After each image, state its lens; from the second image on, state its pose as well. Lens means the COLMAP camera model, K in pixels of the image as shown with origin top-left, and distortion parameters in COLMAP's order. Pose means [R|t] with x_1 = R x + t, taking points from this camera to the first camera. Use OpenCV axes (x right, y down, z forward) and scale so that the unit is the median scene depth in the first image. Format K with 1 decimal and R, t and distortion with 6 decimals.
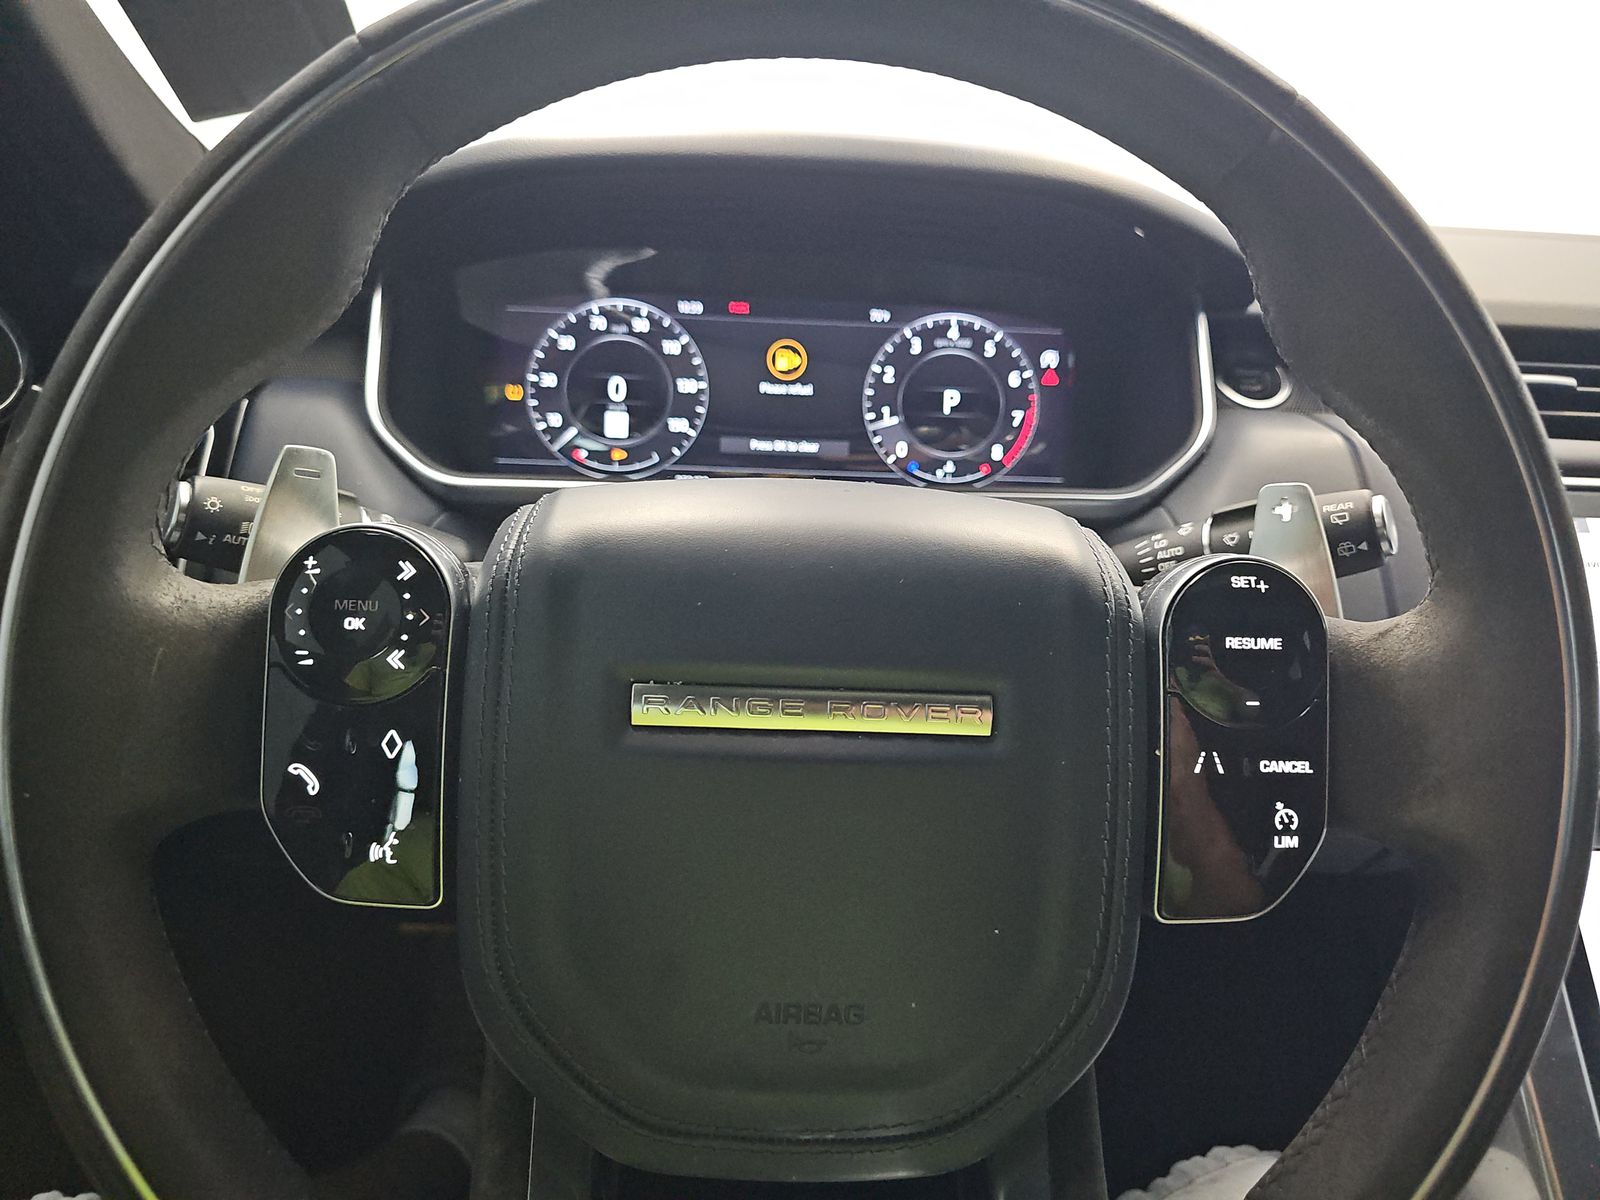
lens RADIAL K [[1082.9, 0, 827.9], [0, 1082.9, 605.9], [0, 0, 1]] dist [0.039570, -0.028182]
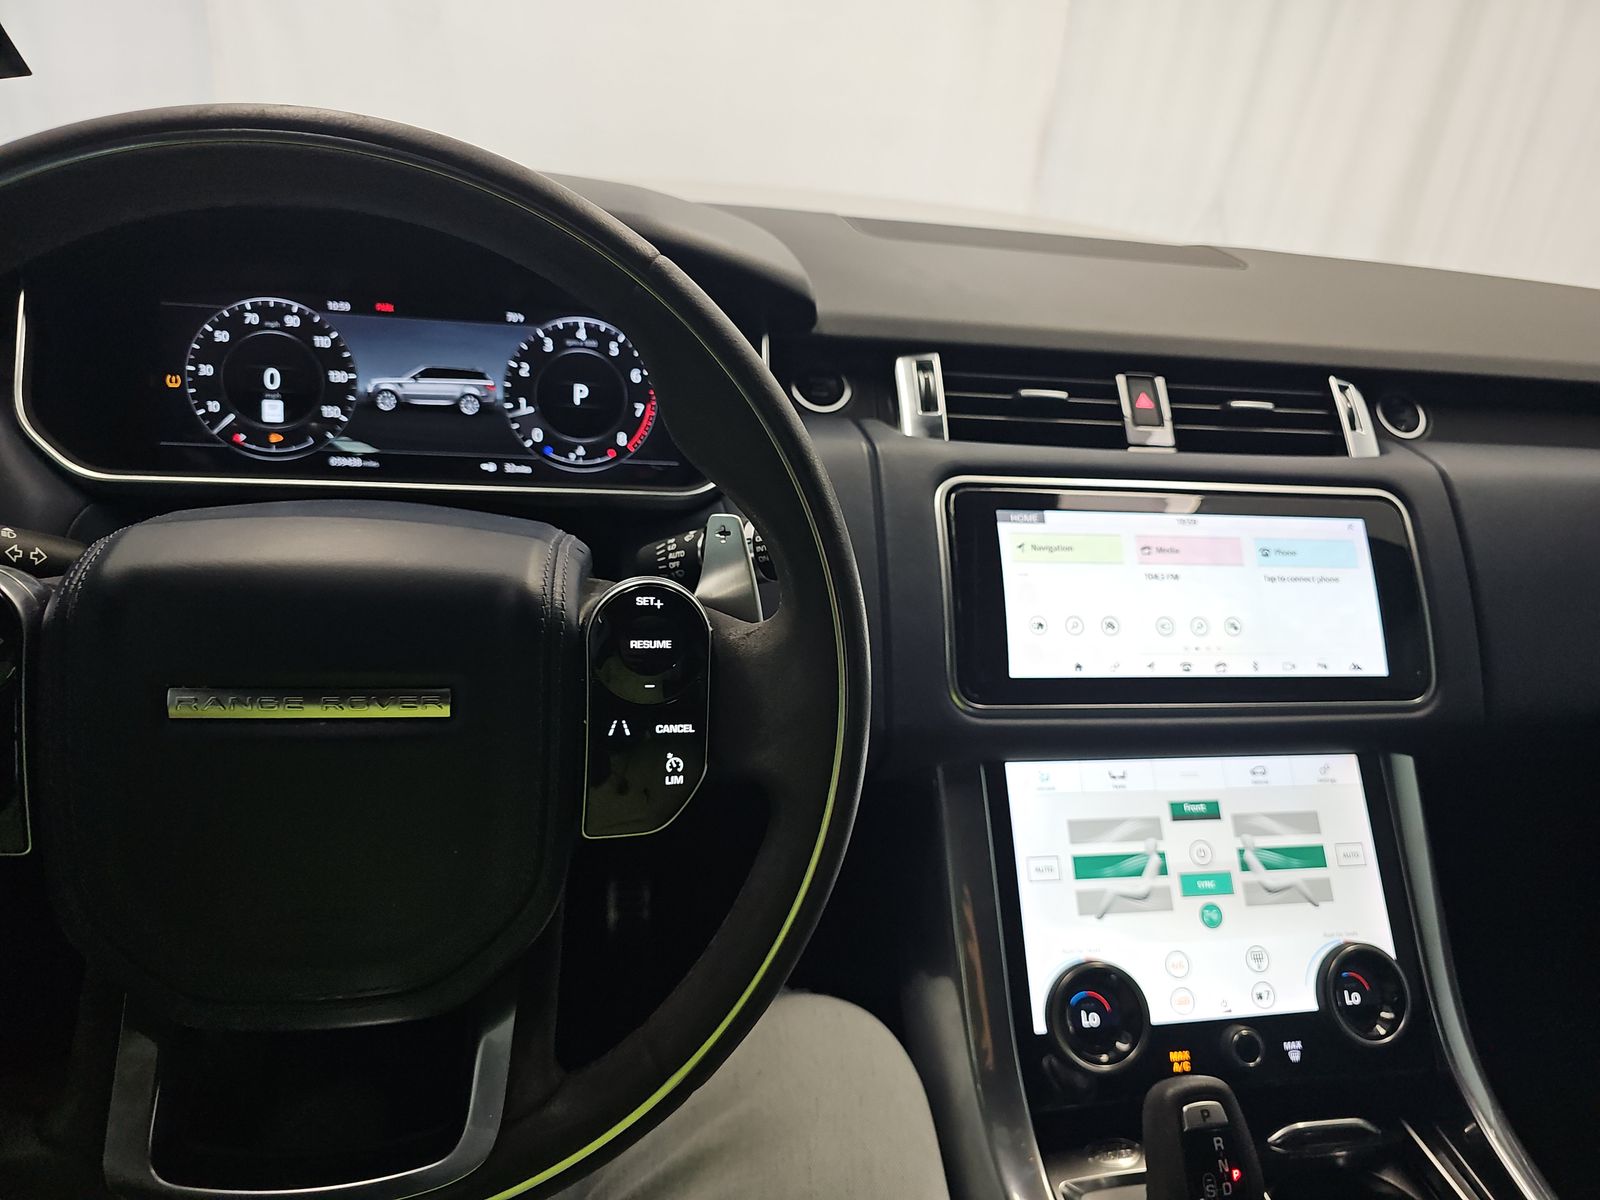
lens RADIAL K [[1082.9, 0, 789.7], [0, 1082.9, 598.1], [0, 0, 1]] dist [0.039570, -0.028182]
pose [[0.990664, -0.011082, 0.135874, 0.177686], [-0.000006, 0.996687, 0.081331, -0.066394], [-0.136326, -0.080572, 0.987382, -0.198411]]
